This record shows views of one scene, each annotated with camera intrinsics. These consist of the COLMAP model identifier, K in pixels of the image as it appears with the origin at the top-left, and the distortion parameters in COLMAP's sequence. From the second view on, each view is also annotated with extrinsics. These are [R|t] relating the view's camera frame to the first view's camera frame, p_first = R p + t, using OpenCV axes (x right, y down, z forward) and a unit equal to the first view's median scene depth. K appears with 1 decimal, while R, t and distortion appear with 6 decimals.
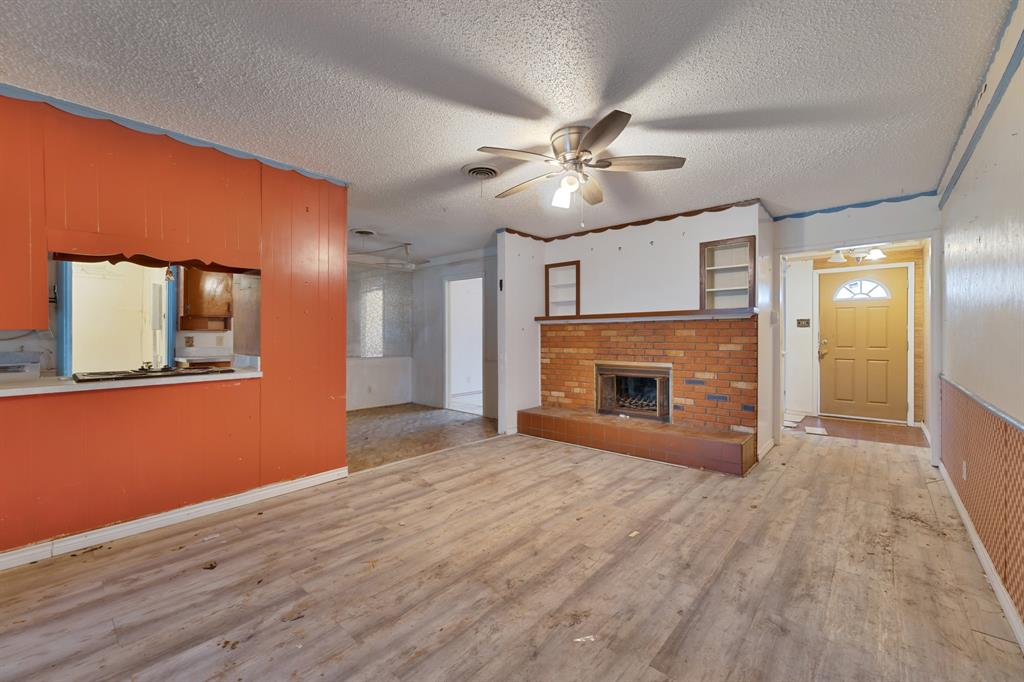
lens RADIAL K [[417.2, 0, 508.8], [0, 417.2, 341.1], [0, 0, 1]] dist [0.000800, 0.000057]
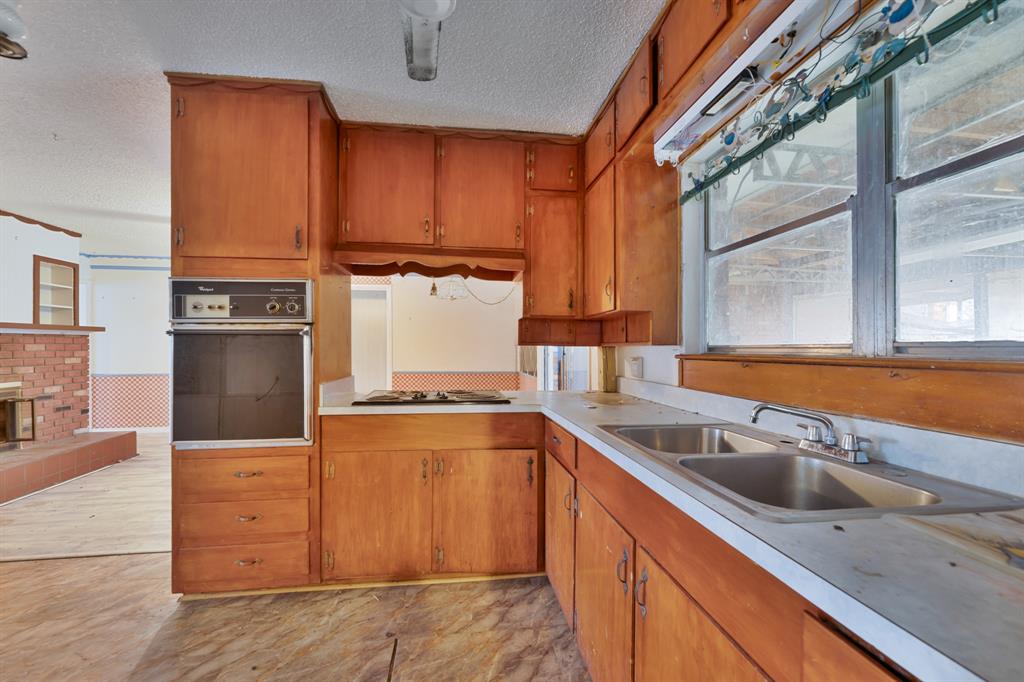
lens RADIAL K [[417.2, 0, 509.9], [0, 417.2, 342.7], [0, 0, 1]] dist [0.000800, 0.000057]
pose [[-0.757662, 0.001181, 0.652647, -1.071687], [0.003047, 0.999994, 0.001727, -0.030941], [-0.652641, 0.003297, -0.757661, 1.071549]]
